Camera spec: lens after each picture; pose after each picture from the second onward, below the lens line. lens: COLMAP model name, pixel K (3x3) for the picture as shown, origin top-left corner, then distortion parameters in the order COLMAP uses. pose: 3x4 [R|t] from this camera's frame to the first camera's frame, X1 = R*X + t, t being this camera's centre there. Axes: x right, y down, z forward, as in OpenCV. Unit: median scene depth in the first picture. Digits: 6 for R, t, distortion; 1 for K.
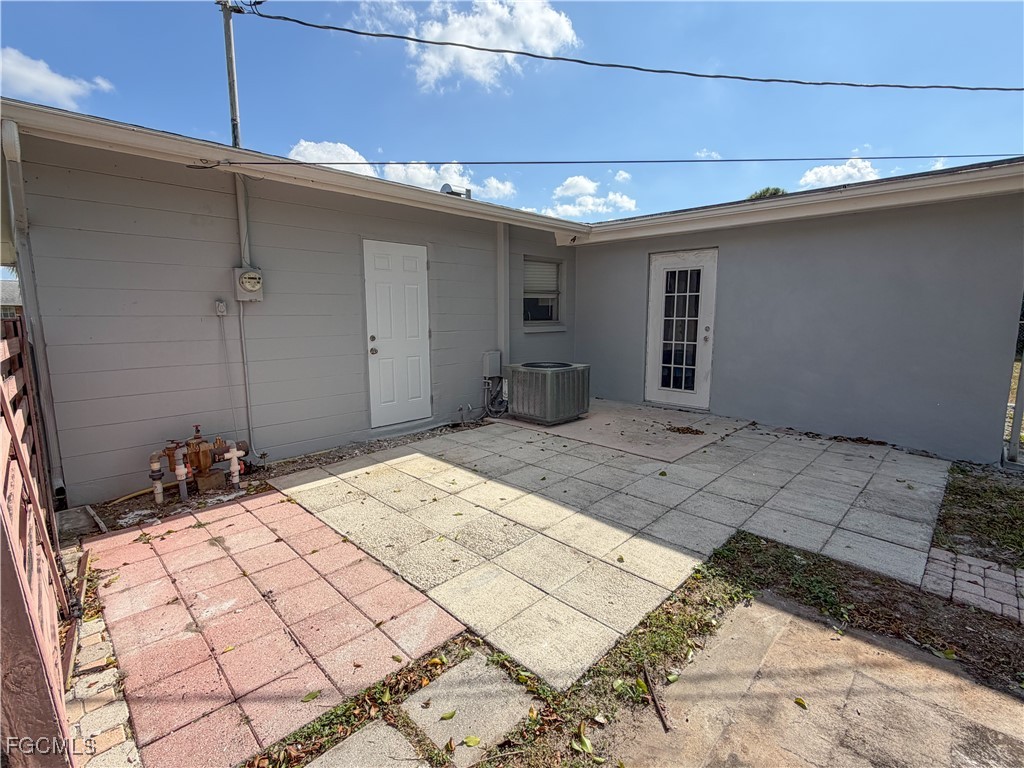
lens RADIAL K [[484.1, 0, 512.1], [0, 484.1, 383.3], [0, 0, 1]] dist [0.000287, -0.000445]
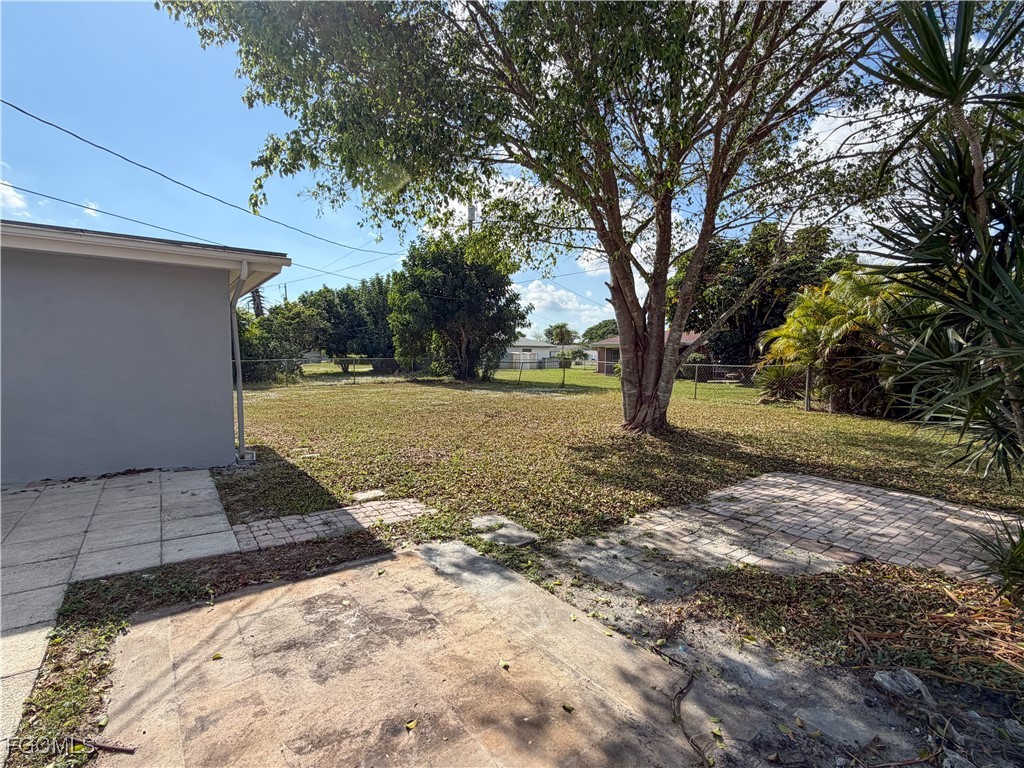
lens RADIAL K [[484.1, 0, 520.3], [0, 484.1, 385.0], [0, 0, 1]] dist [0.000287, -0.000445]
pose [[0.144899, -0.056974, 0.987805, -0.370158], [0.133710, 0.990311, 0.037505, 0.006636], [-0.980370, 0.126645, 0.151113, -0.048453]]
